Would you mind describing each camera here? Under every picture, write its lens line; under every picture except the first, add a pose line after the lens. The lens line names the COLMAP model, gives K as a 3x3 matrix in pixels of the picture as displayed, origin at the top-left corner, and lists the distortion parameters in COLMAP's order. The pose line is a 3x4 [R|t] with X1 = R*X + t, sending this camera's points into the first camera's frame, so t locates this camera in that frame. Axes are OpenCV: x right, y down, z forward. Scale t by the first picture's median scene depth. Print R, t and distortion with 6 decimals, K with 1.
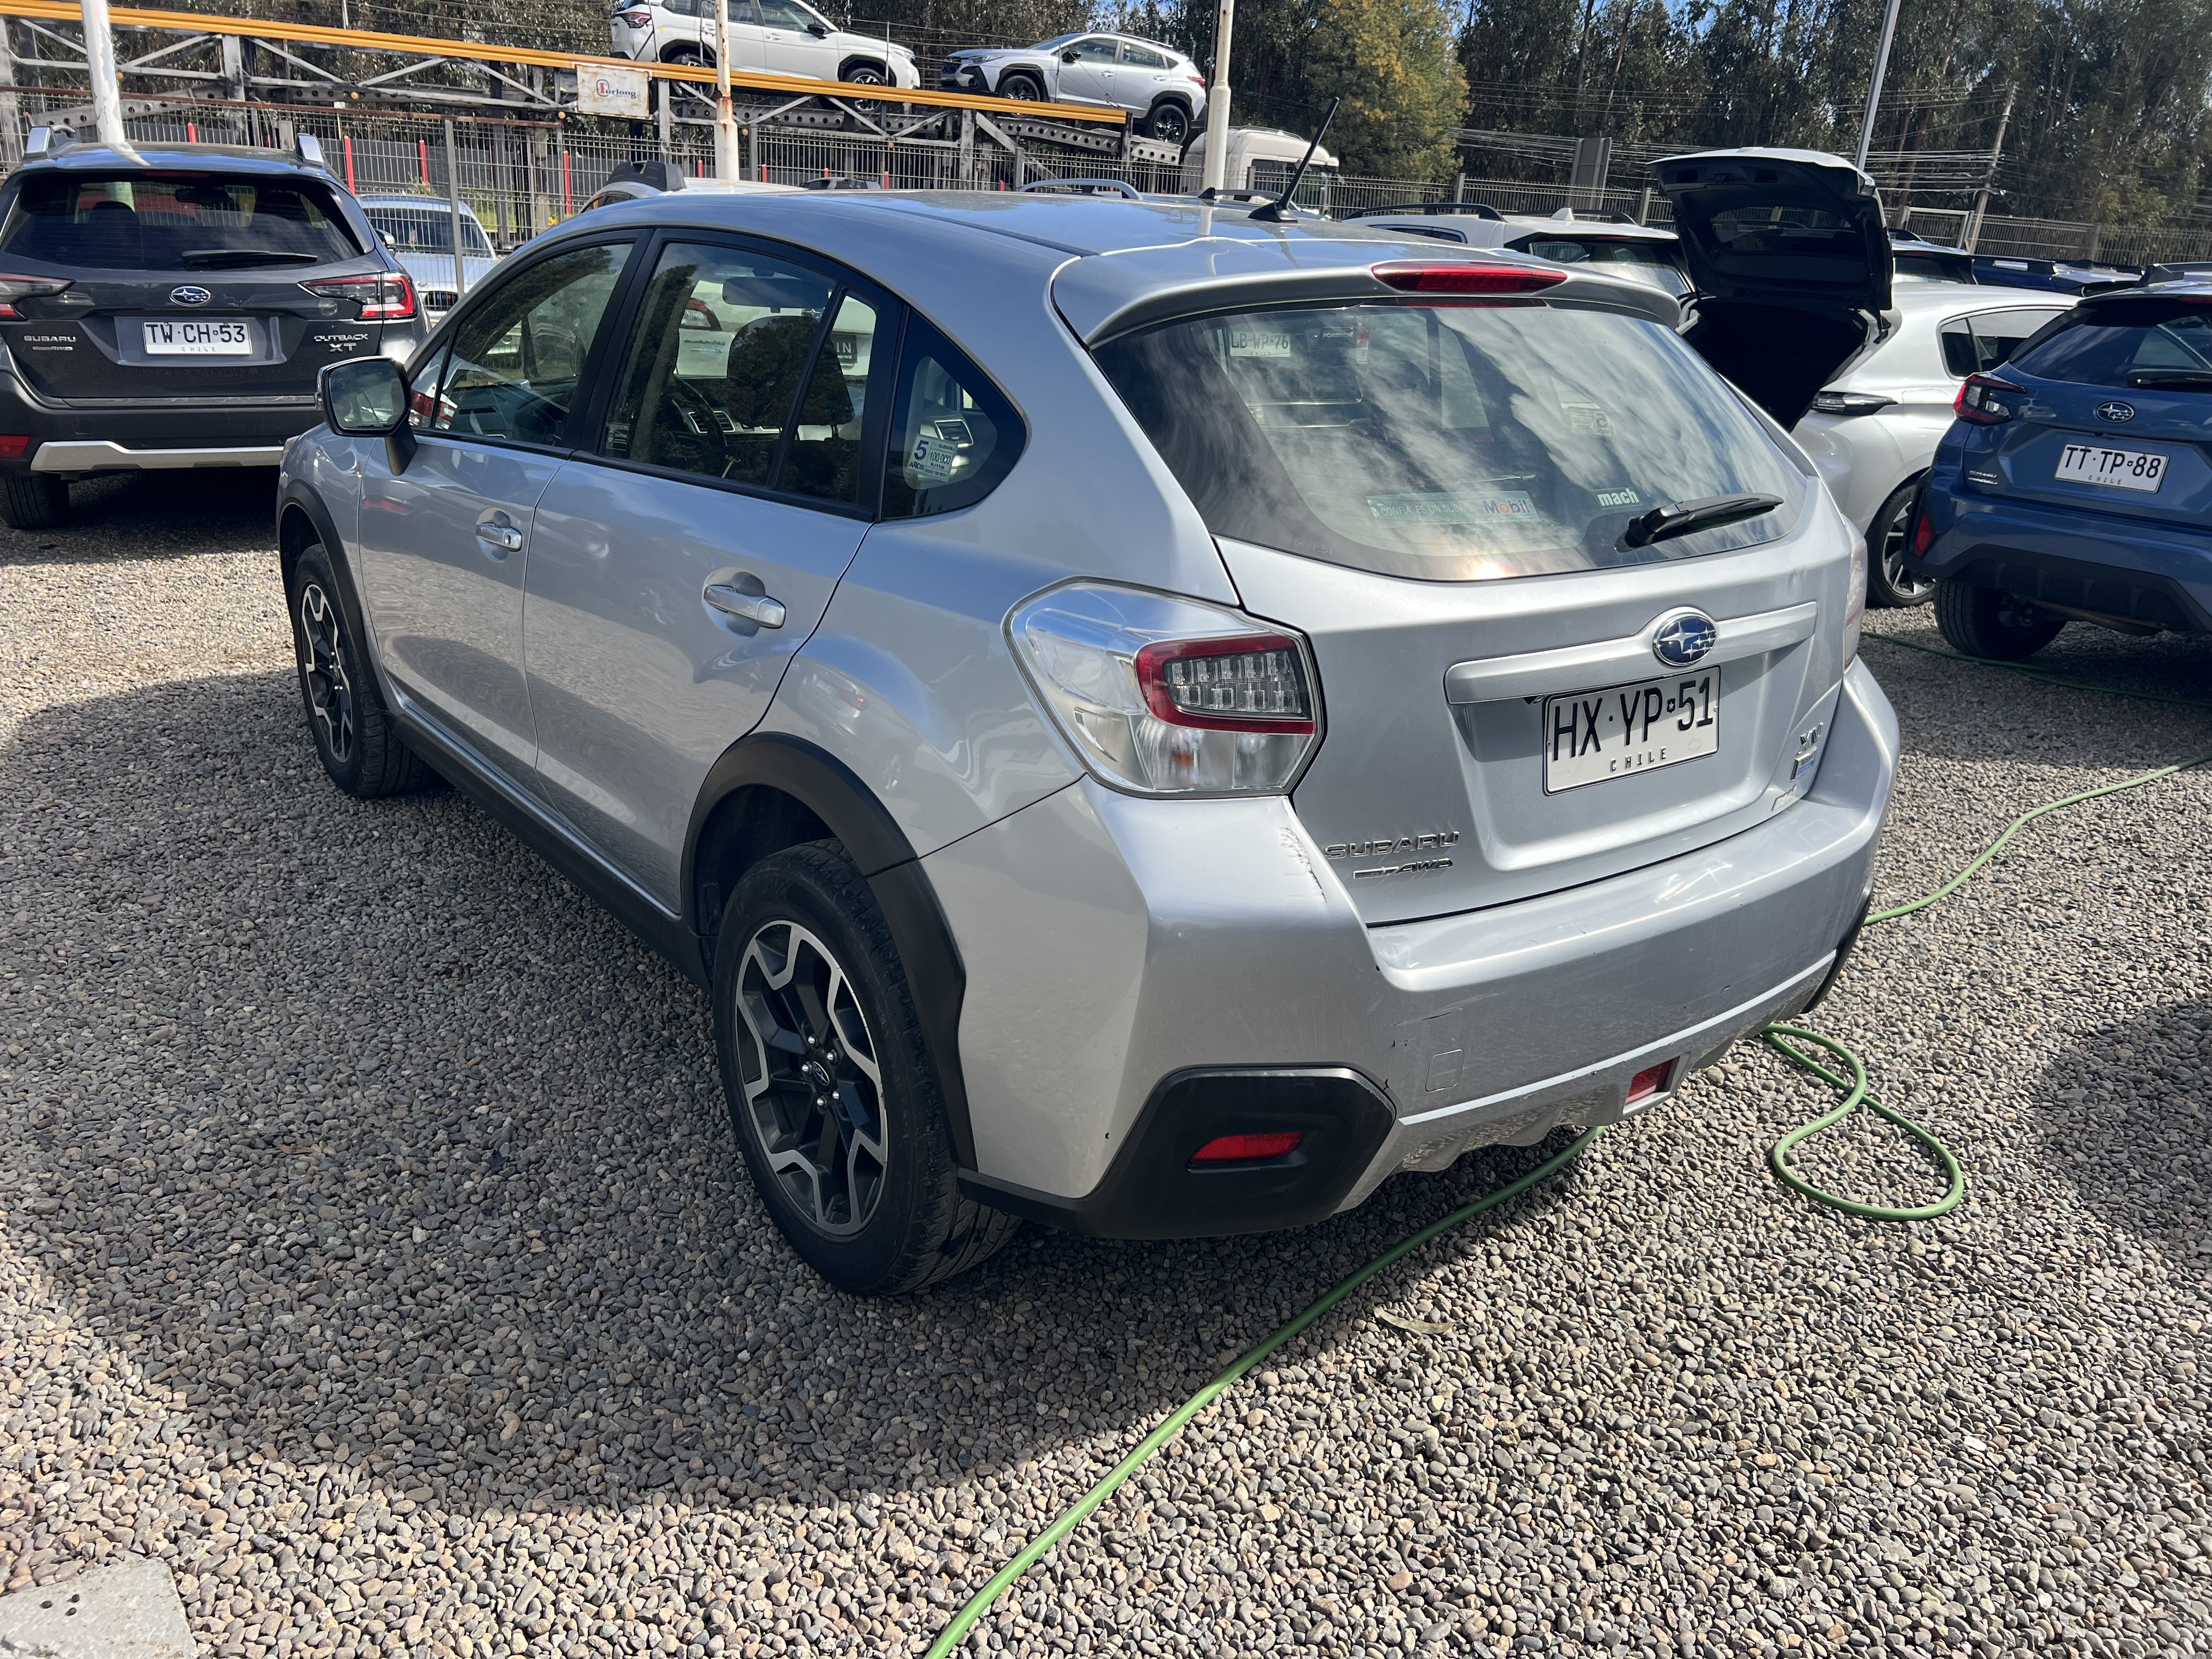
lens RADIAL K [[1673.3, 0, 1086.1], [0, 1673.3, 828.9], [0, 0, 1]] dist [0.061769, -0.069644]
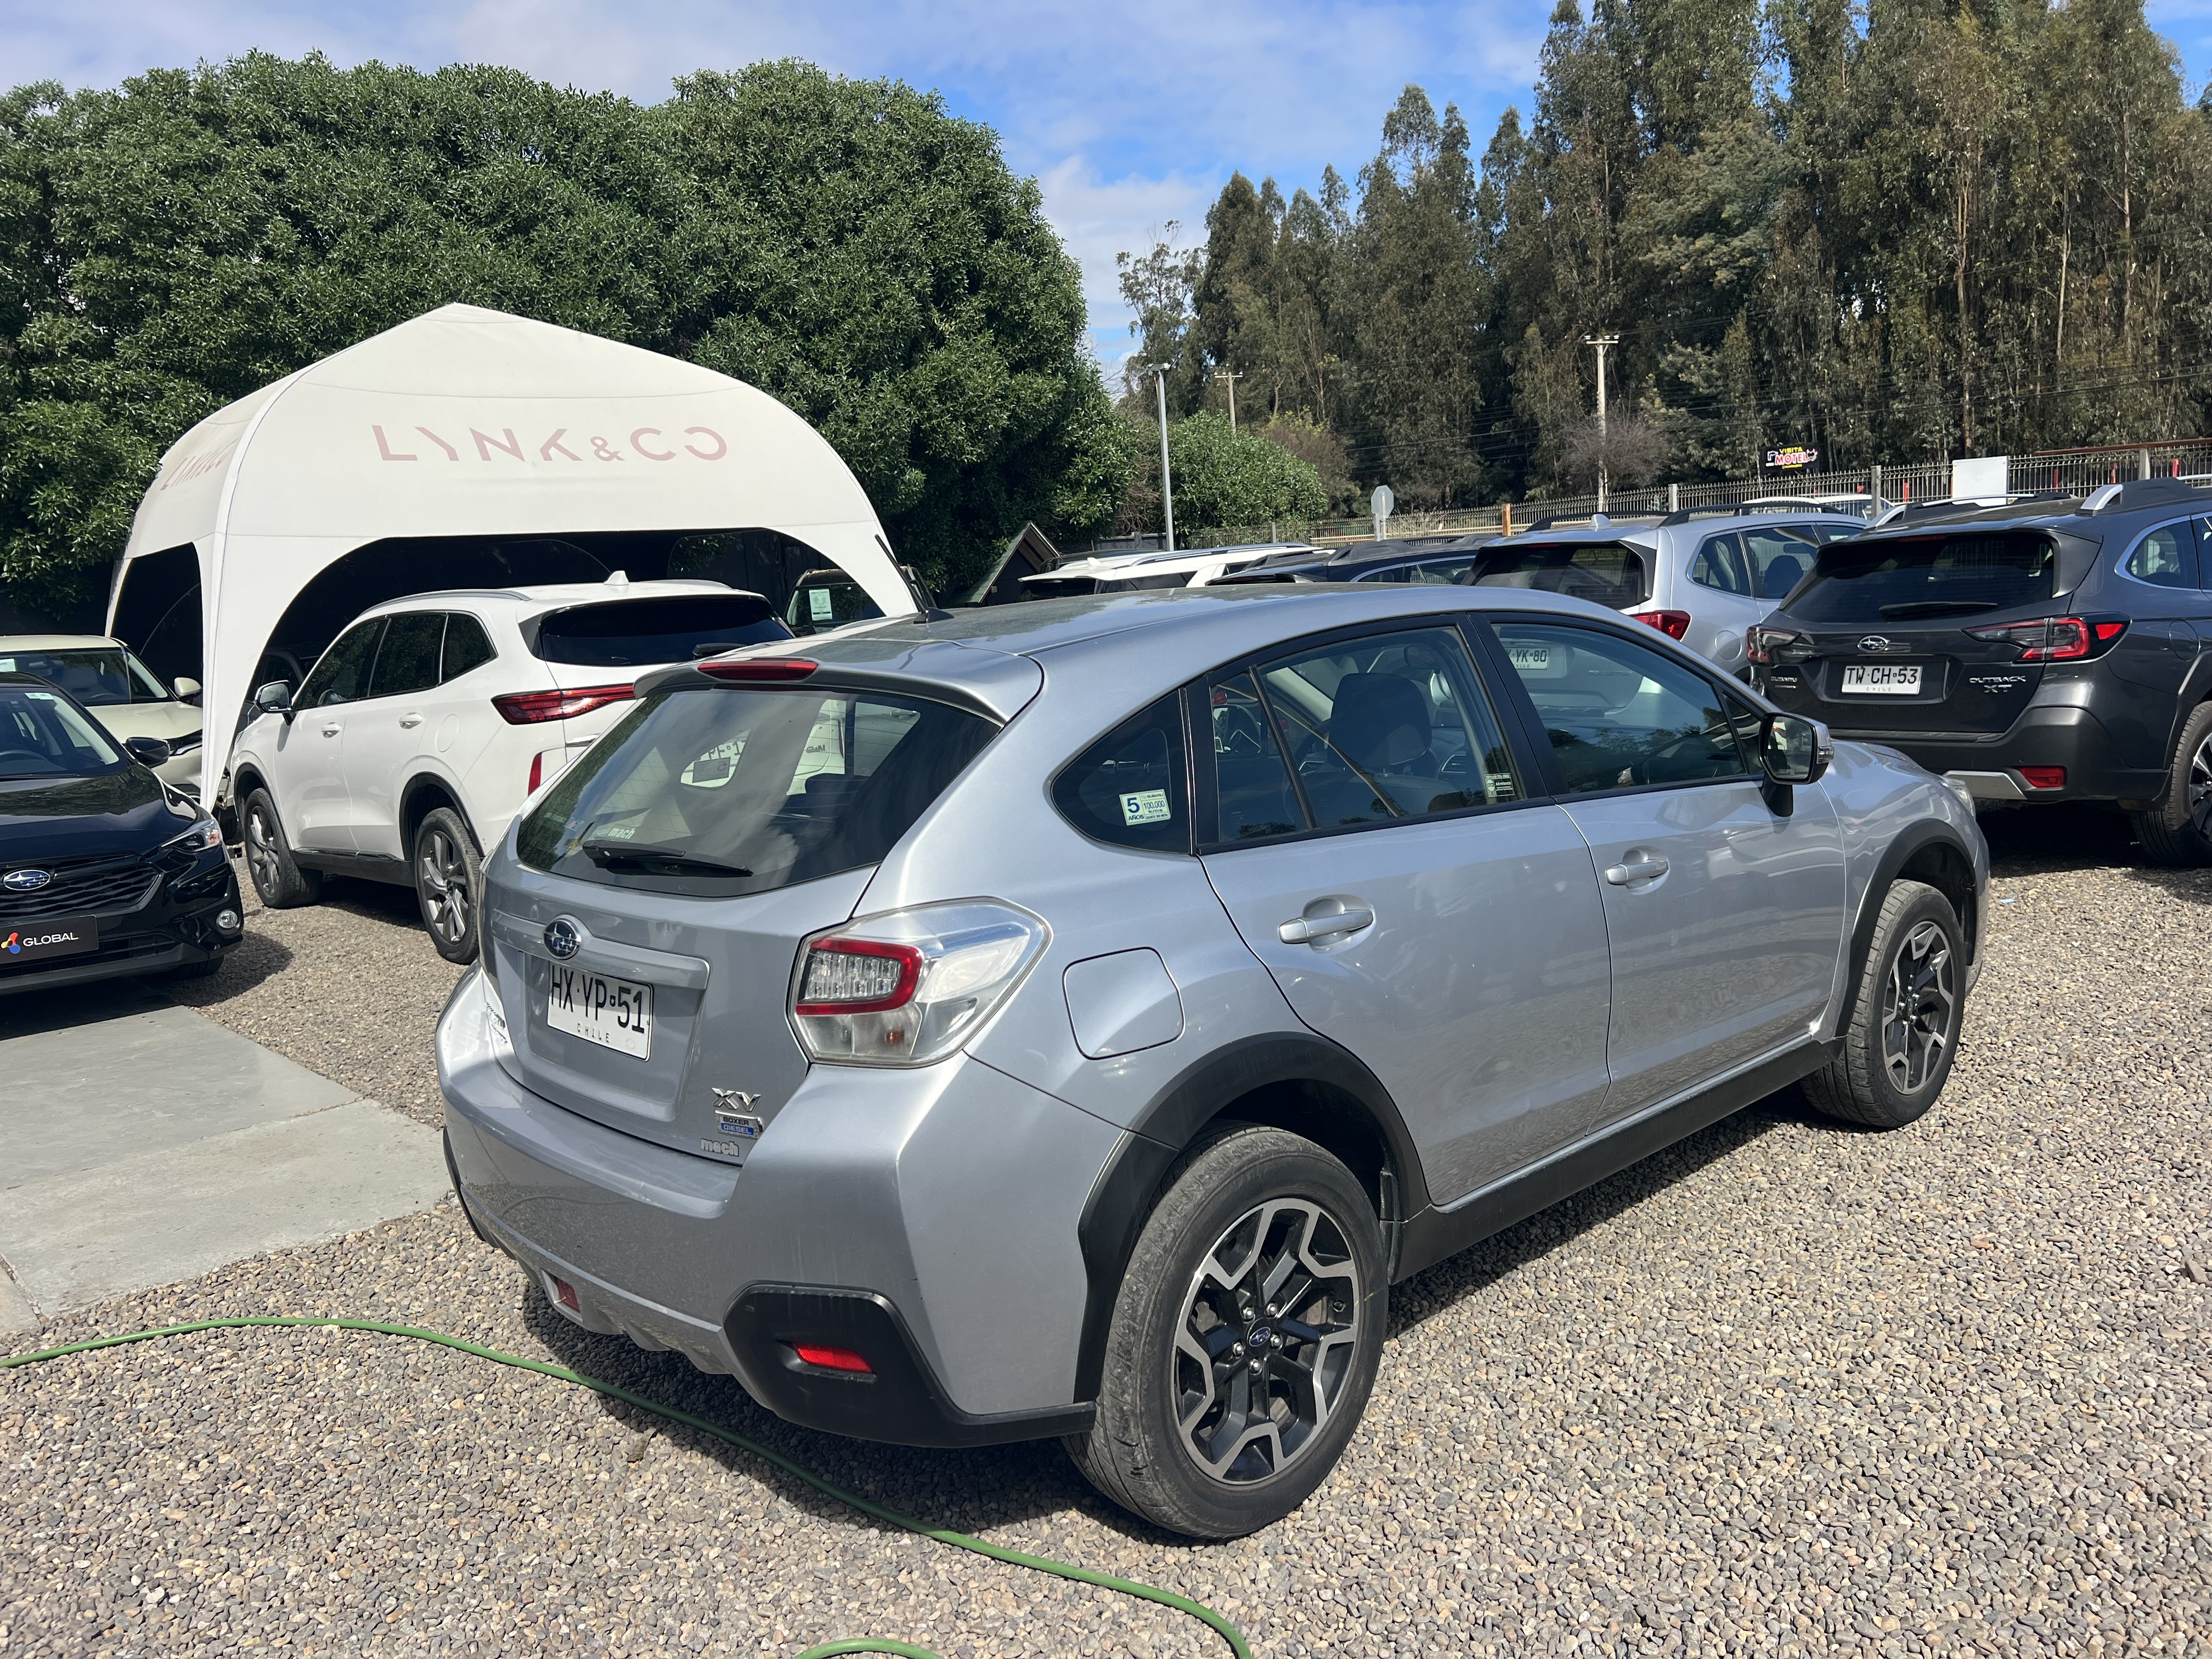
lens RADIAL K [[1686.8, 0, 1077.0], [0, 1686.8, 825.6], [0, 0, 1]] dist [0.034525, -0.034877]
pose [[0.097279, 0.098266, -0.990394, 0.168394], [-0.276092, 0.958722, 0.068005, -0.039548], [0.956196, 0.266824, 0.120394, 0.119678]]
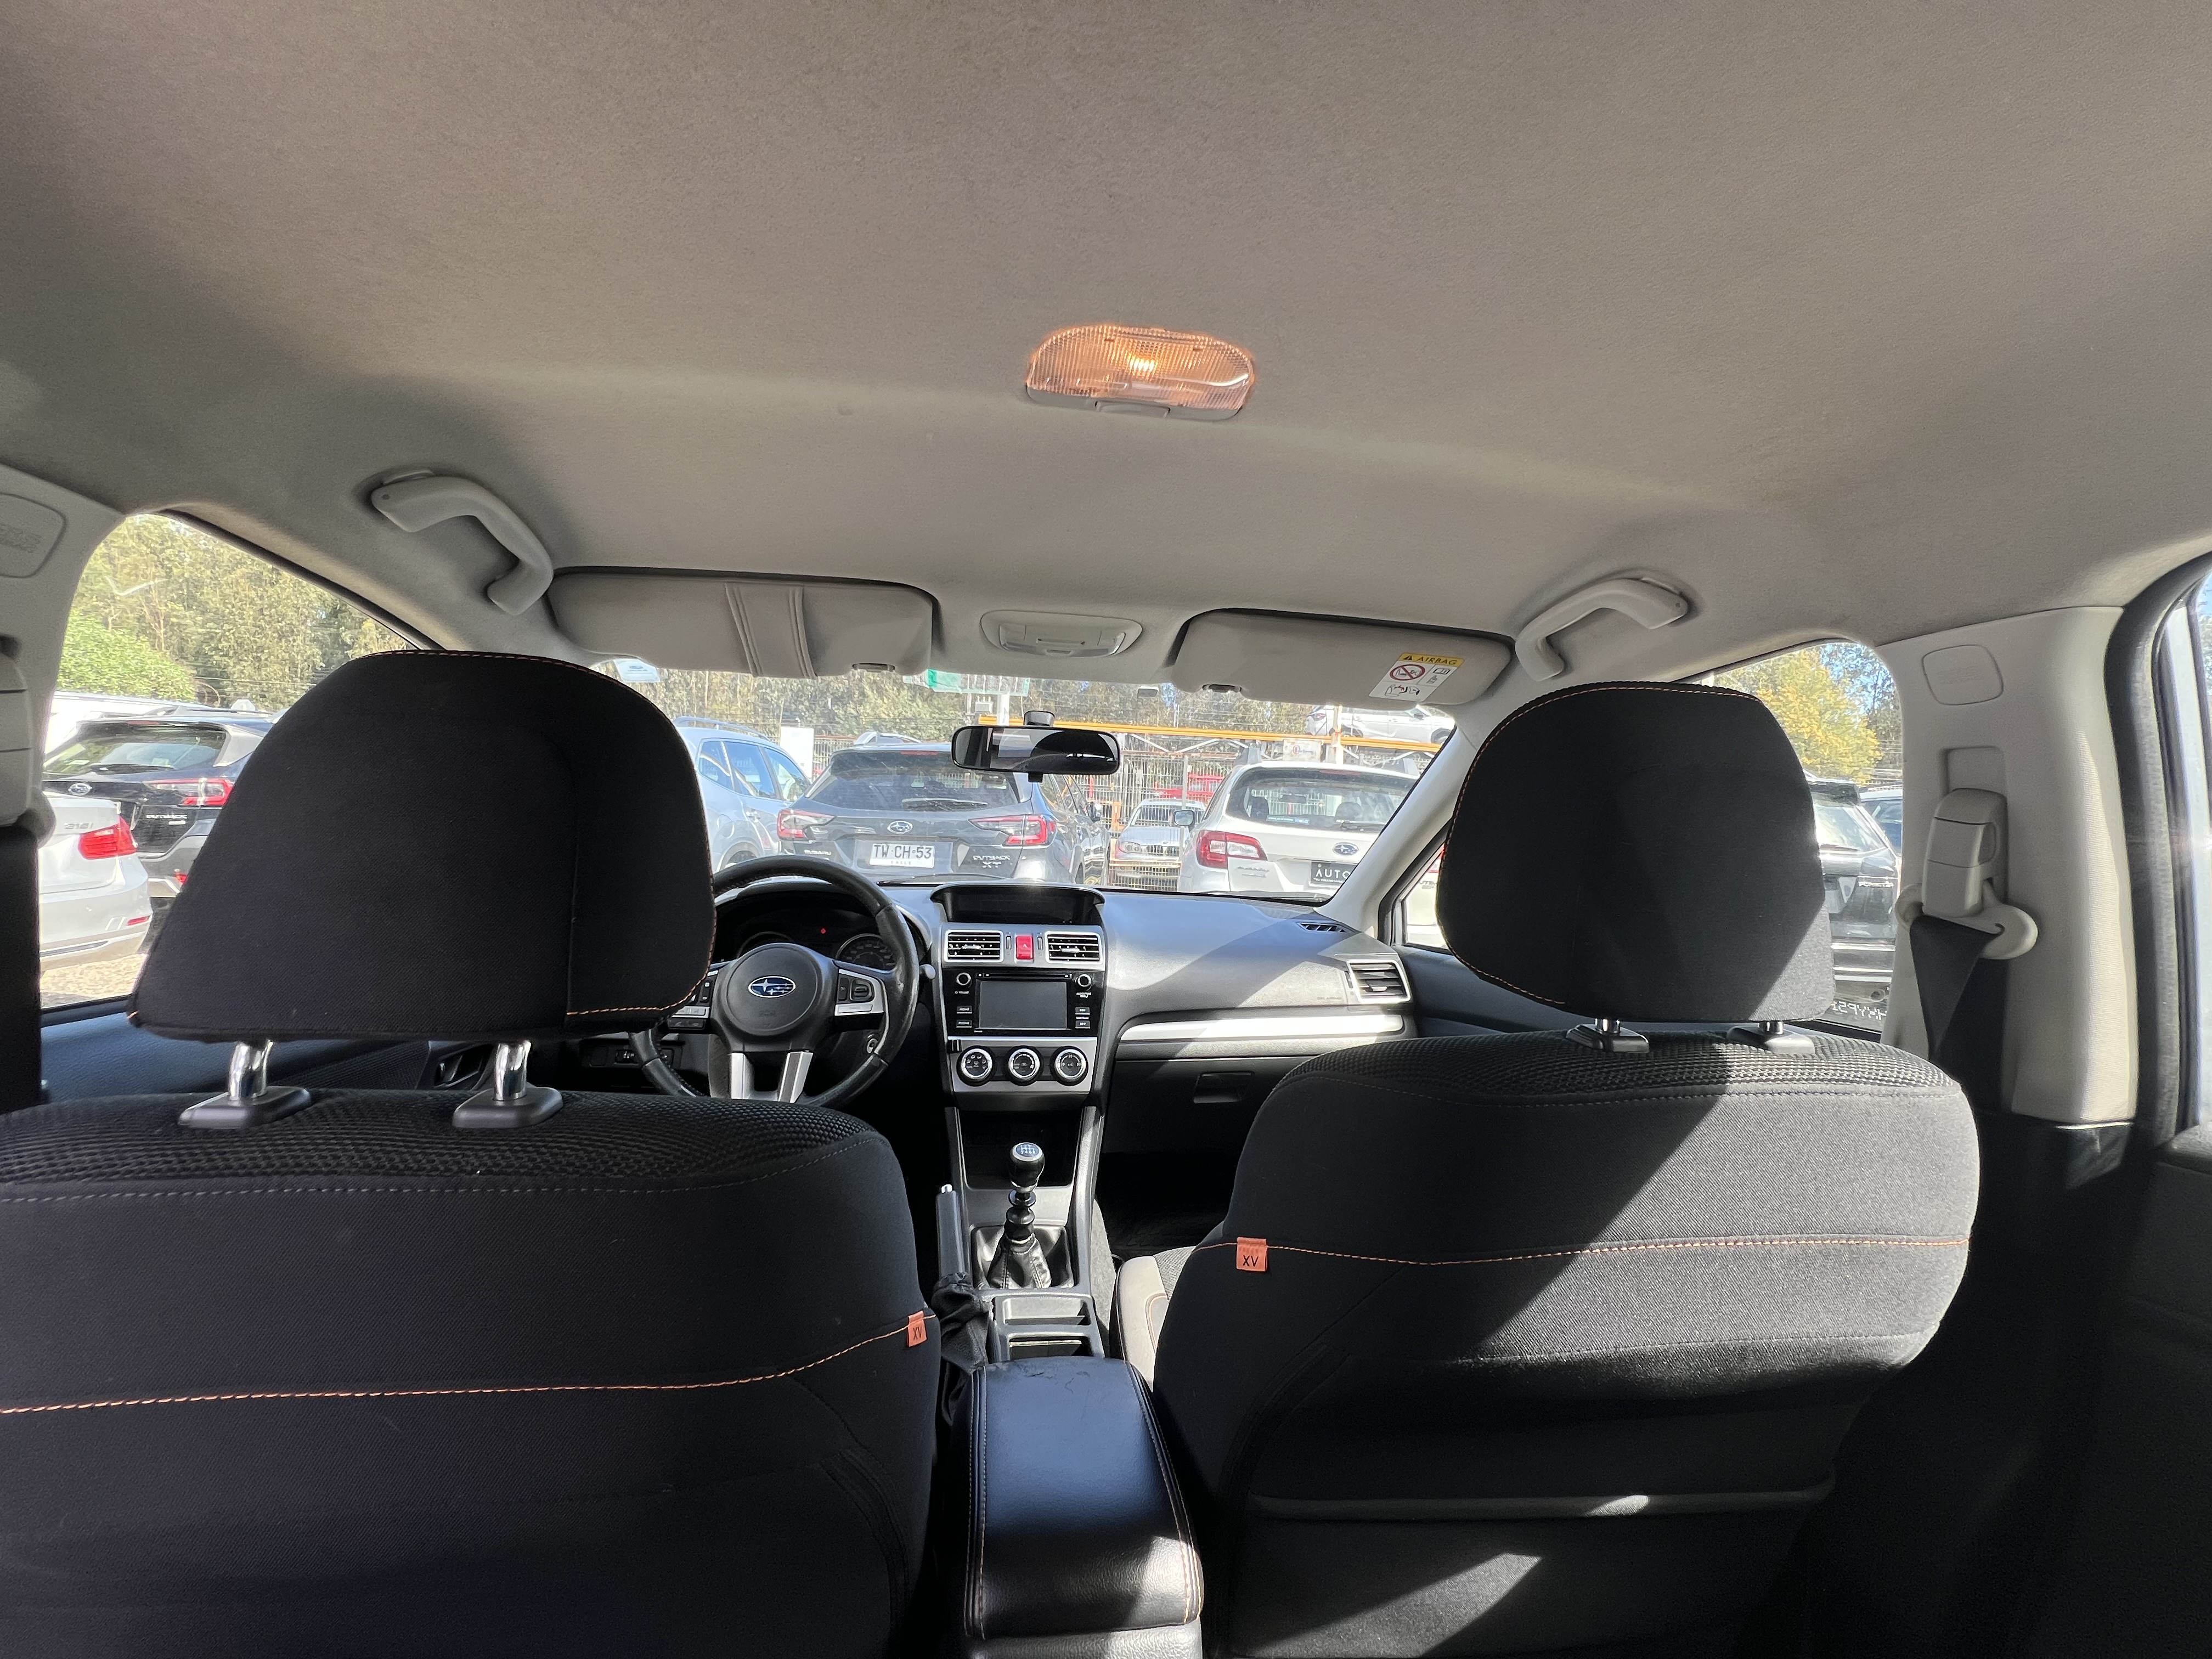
lens RADIAL K [[882.8, 0, 1106.0], [0, 882.8, 829.5], [0, 0, 1]] dist [0.001069, -0.000207]
pose [[0.877977, 0.011510, -0.478564, -0.002848], [-0.171301, 0.941065, -0.291637, -0.037189], [0.447003, 0.338029, 0.828206, 0.138264]]
